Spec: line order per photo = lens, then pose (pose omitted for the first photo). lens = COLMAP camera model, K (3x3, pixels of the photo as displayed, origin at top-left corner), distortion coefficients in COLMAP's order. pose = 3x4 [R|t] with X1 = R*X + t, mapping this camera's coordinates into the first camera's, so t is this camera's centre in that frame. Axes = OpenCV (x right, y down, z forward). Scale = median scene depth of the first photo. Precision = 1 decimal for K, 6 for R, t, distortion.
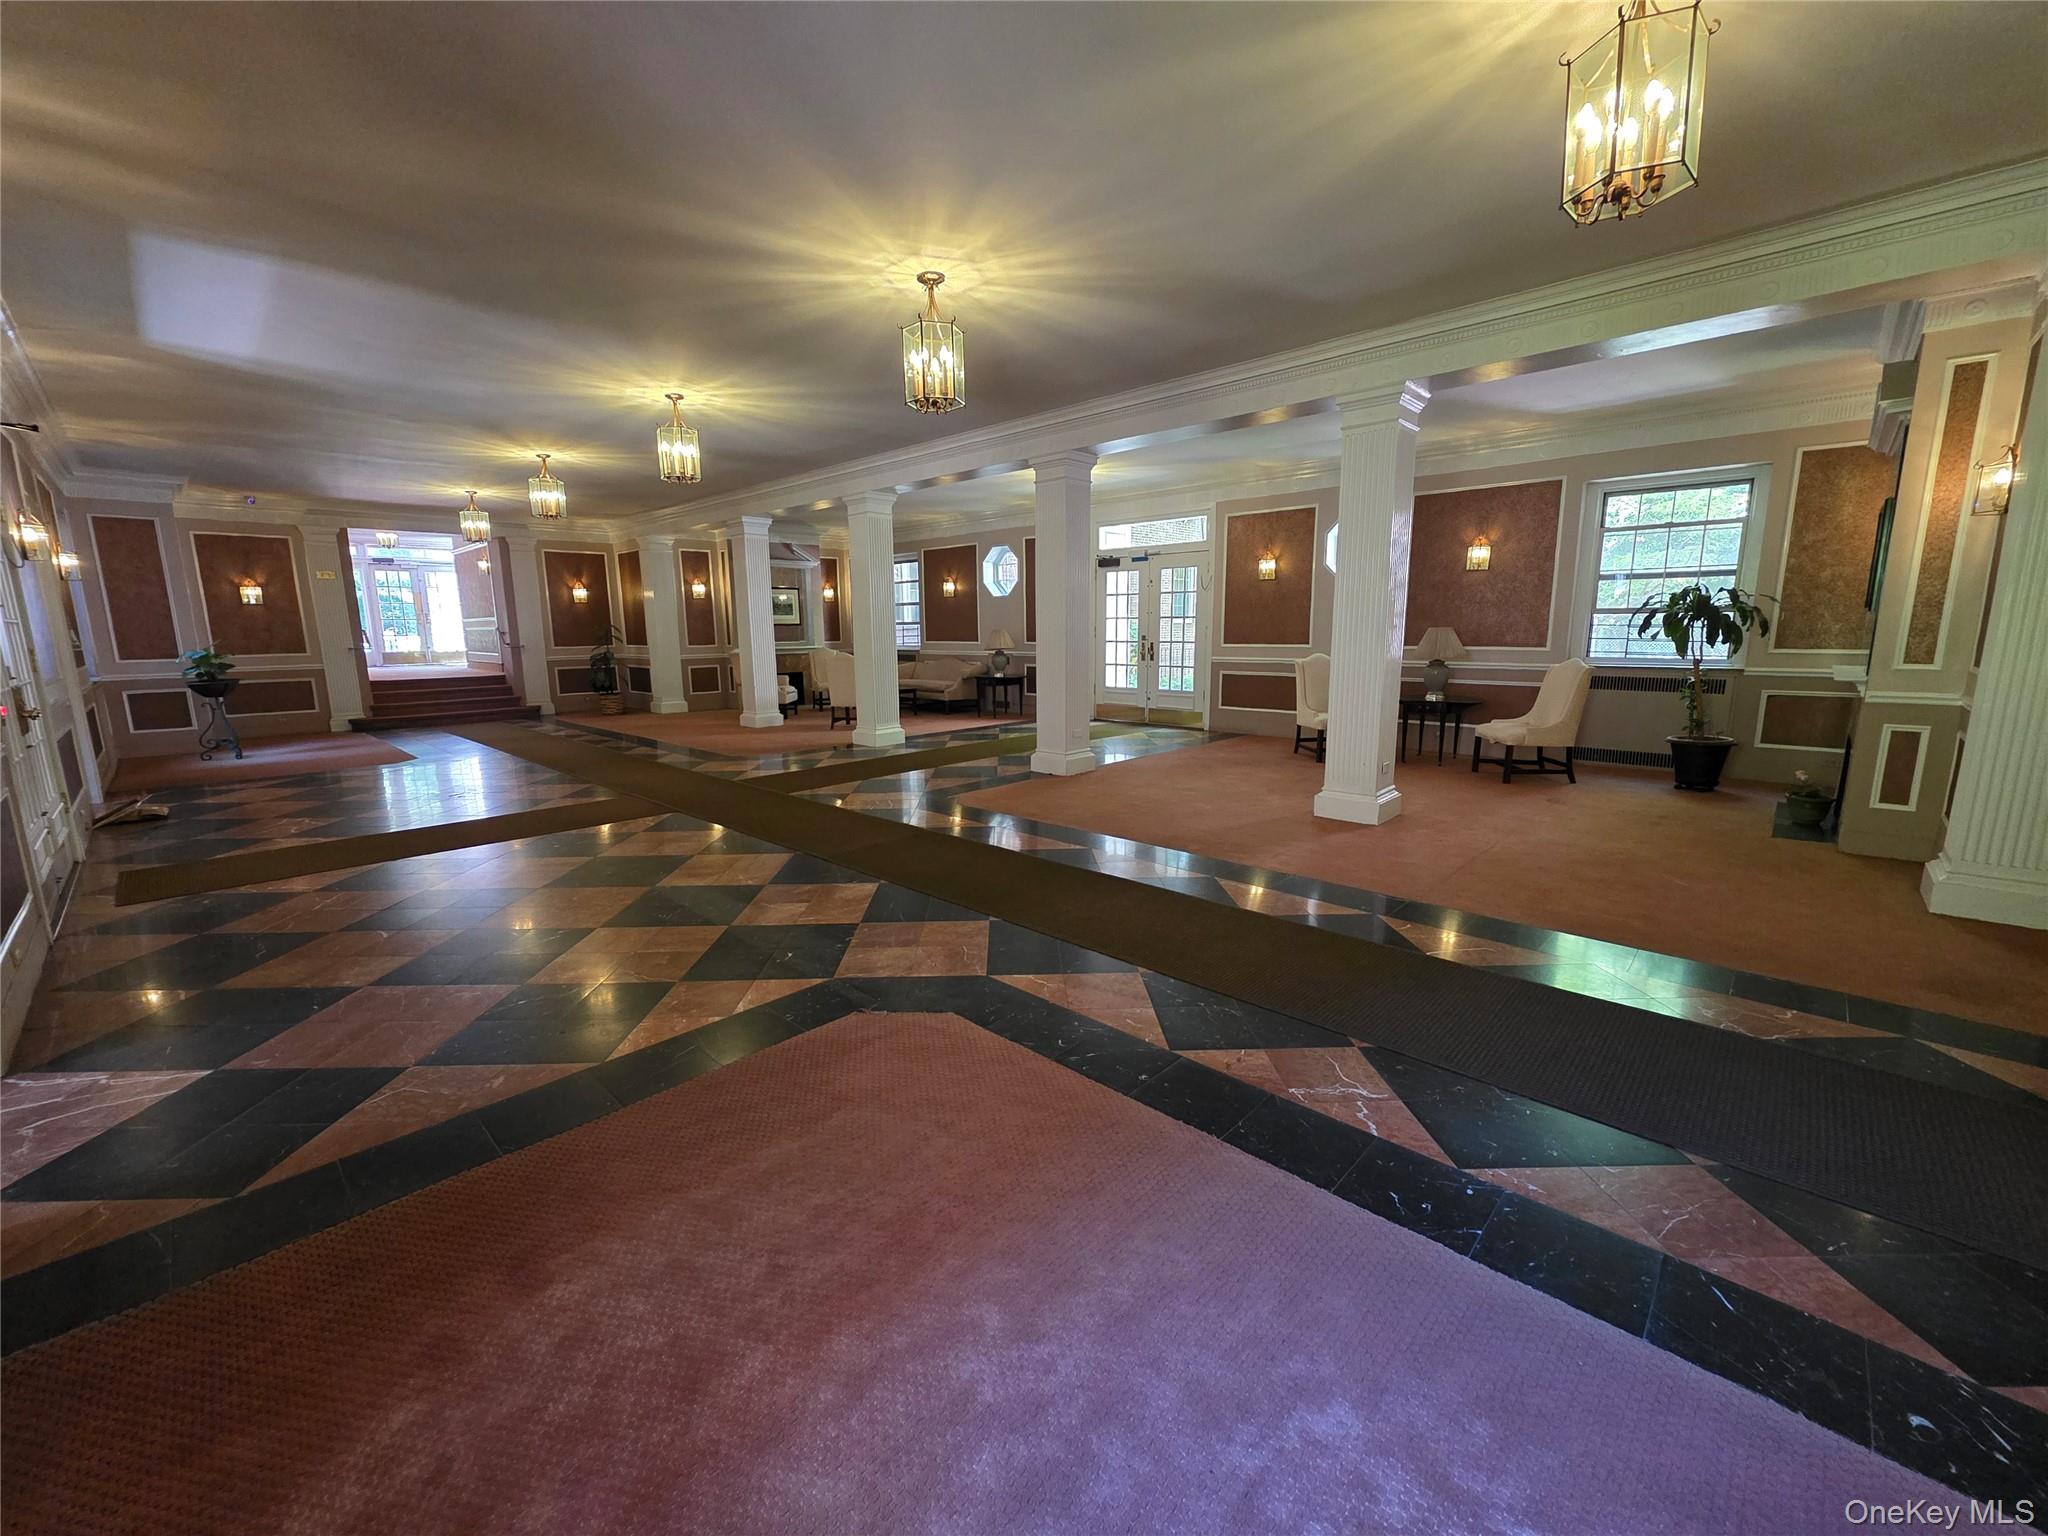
lens RADIAL K [[815.5, 0, 1023.6], [0, 815.5, 769.7], [0, 0, 1]] dist [0.000266, 0.000404]
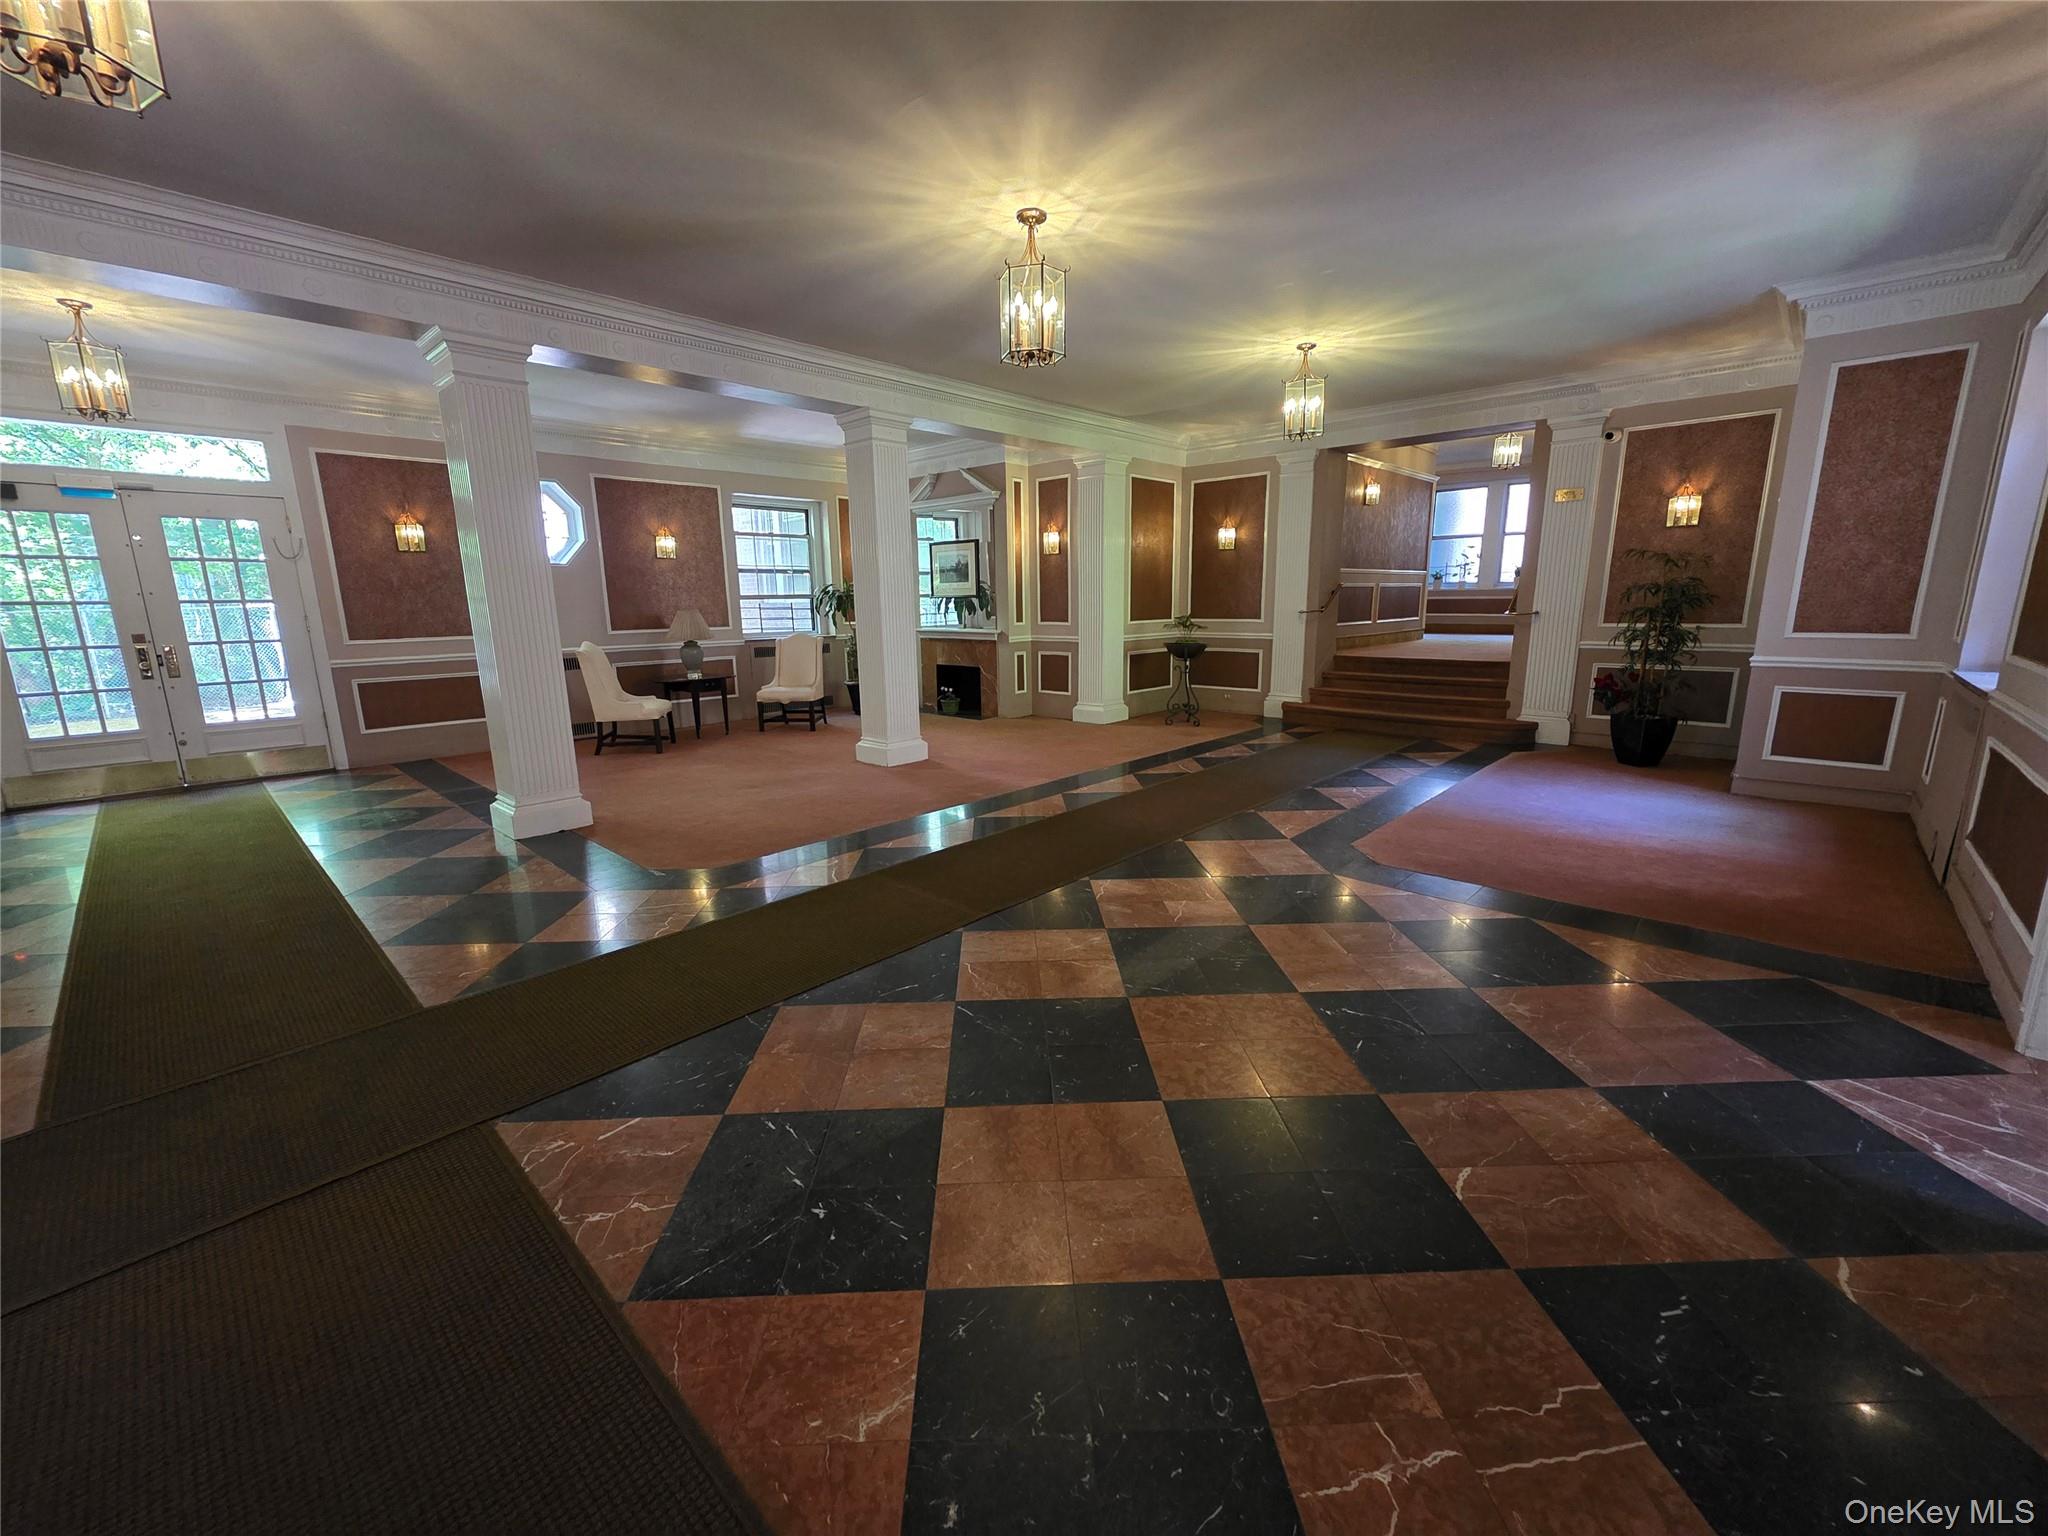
lens RADIAL K [[815.5, 0, 1023.8], [0, 815.5, 766.0], [0, 0, 1]] dist [0.000266, 0.000404]
pose [[-0.007599, -0.189929, 0.981768, -0.769689], [0.189335, 0.963764, 0.187911, -0.124738], [-0.981883, 0.187311, 0.028637, 0.749461]]
